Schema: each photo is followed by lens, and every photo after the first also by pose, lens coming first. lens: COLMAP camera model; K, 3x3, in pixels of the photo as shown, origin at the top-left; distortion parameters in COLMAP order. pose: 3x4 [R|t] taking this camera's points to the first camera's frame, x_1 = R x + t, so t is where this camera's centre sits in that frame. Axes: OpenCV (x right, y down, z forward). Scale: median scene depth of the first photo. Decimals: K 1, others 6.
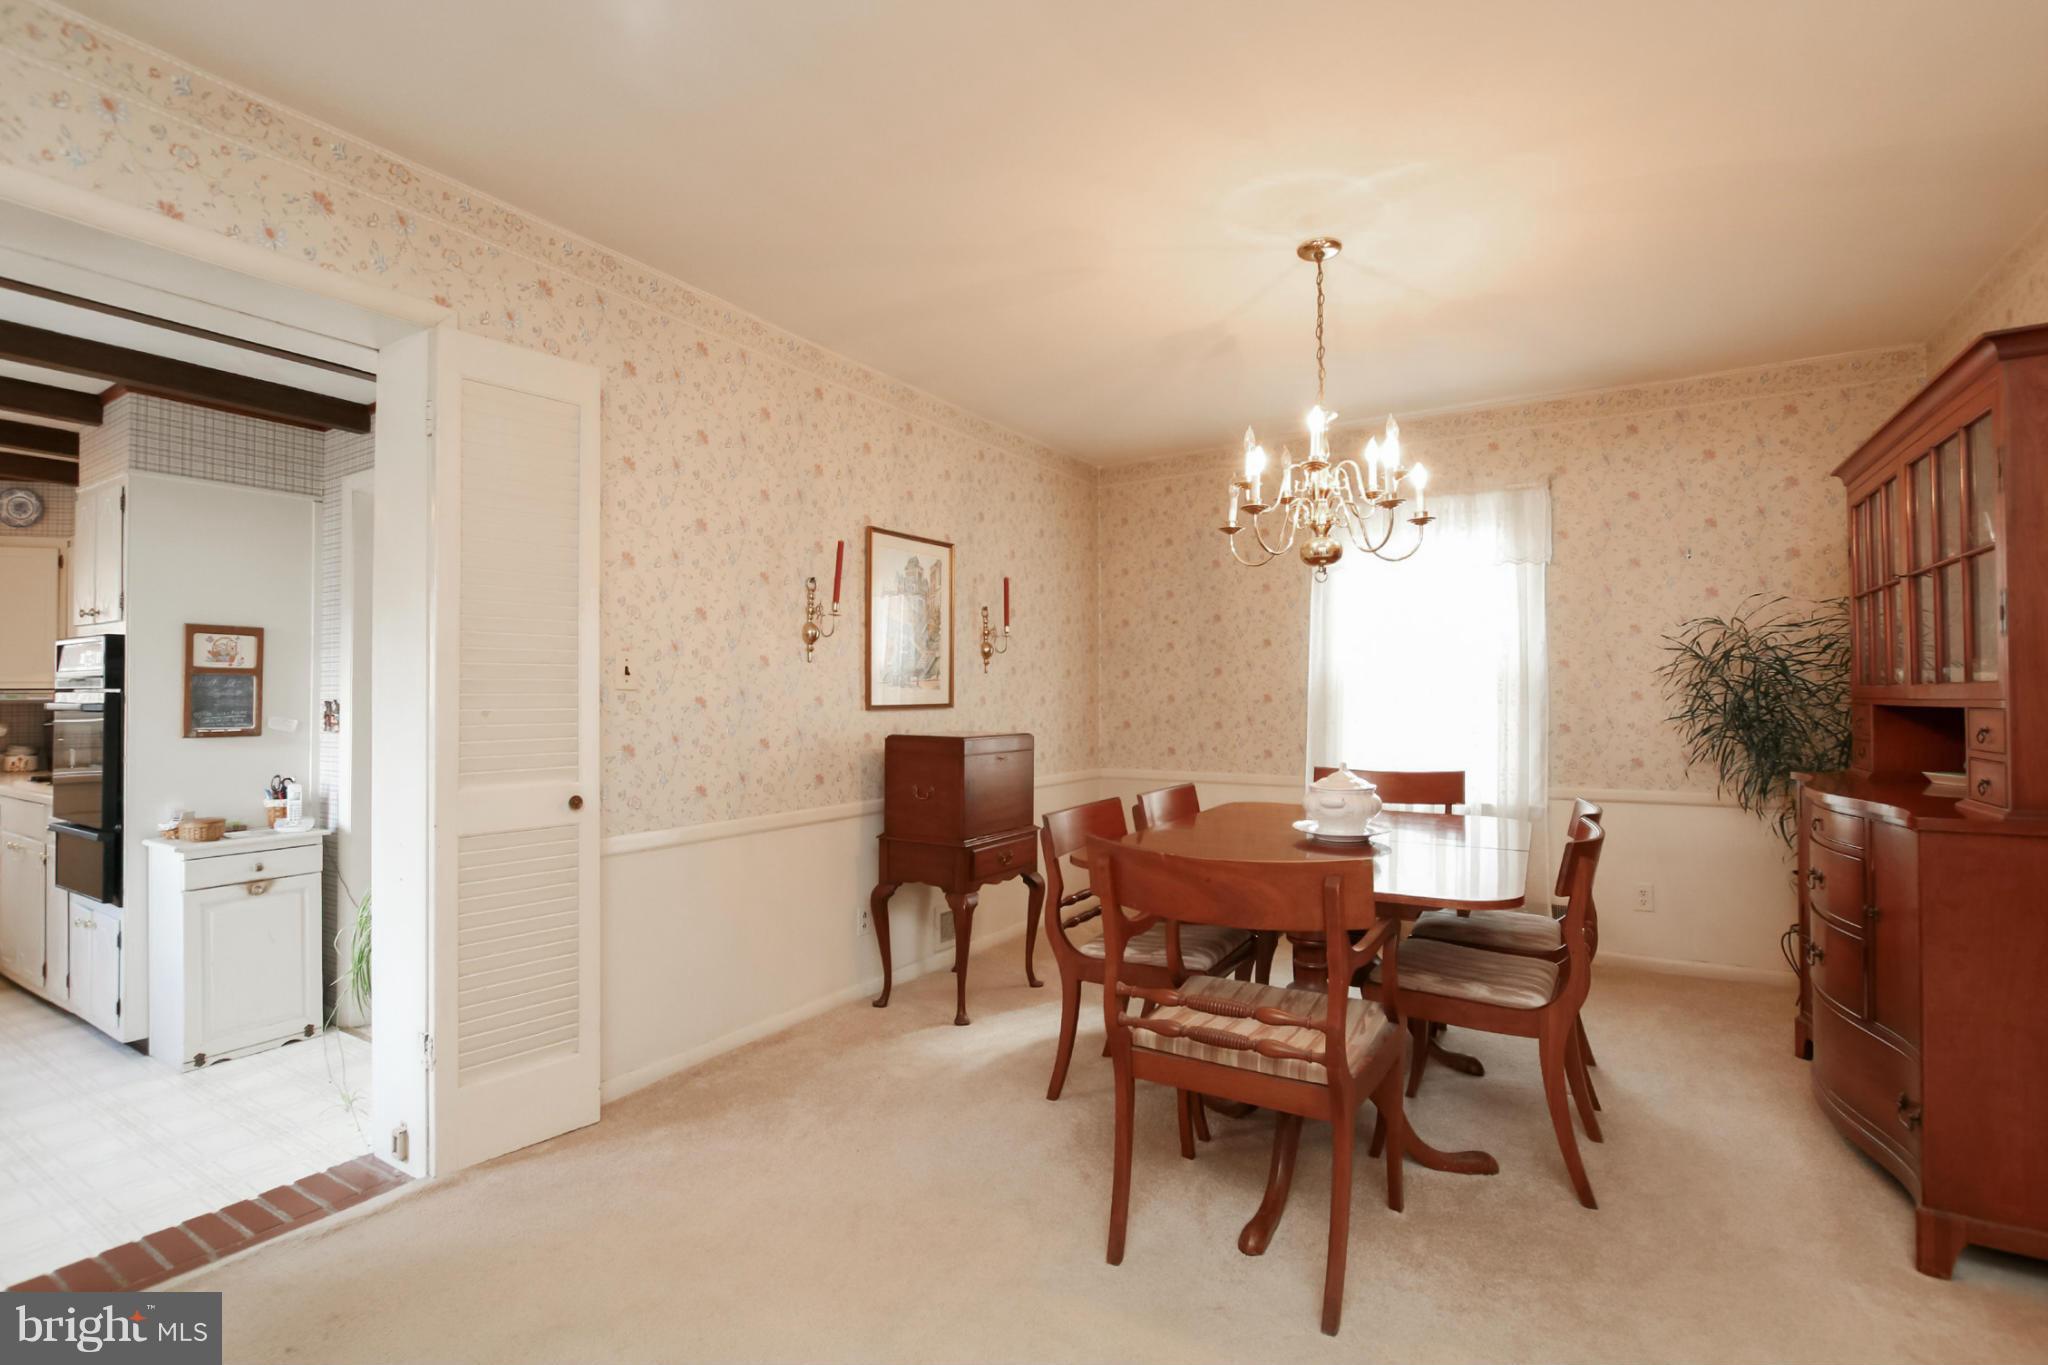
lens RADIAL K [[946.6, 0, 1017.2], [0, 946.6, 682.4], [0, 0, 1]] dist [-0.023151, 0.005111]
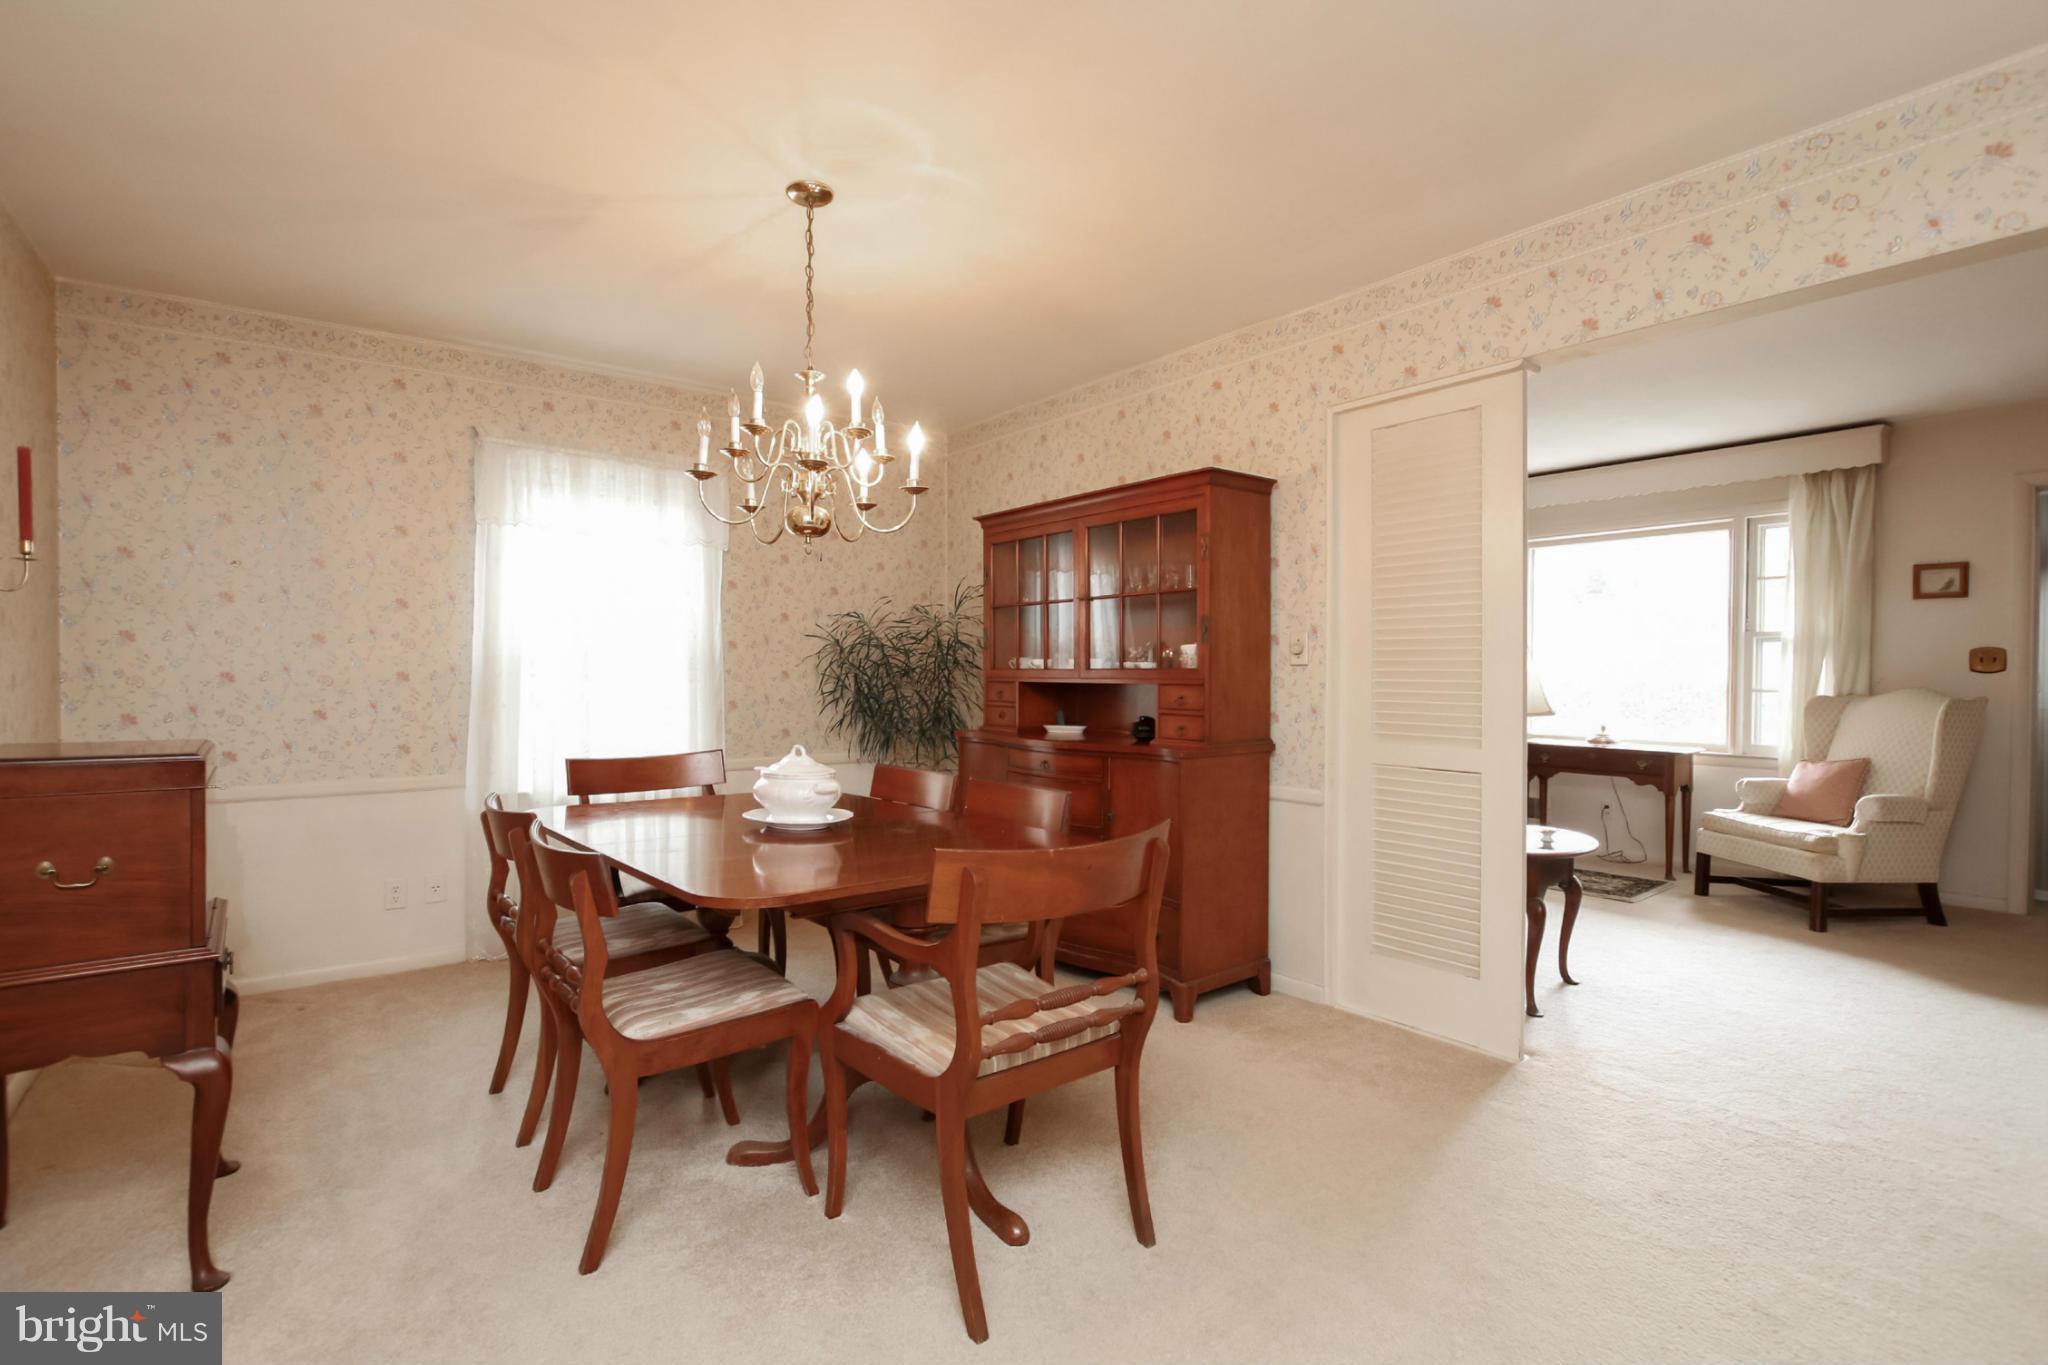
lens RADIAL K [[944.2, 0, 1024.0], [0, 944.2, 682.5], [0, 0, 1]] dist [-0.001963, -0.000255]
pose [[0.344487, -0.004886, 0.938778, -0.324444], [-0.017389, 0.999782, 0.011584, 0.004908], [-0.938630, -0.020315, 0.344327, 0.315233]]
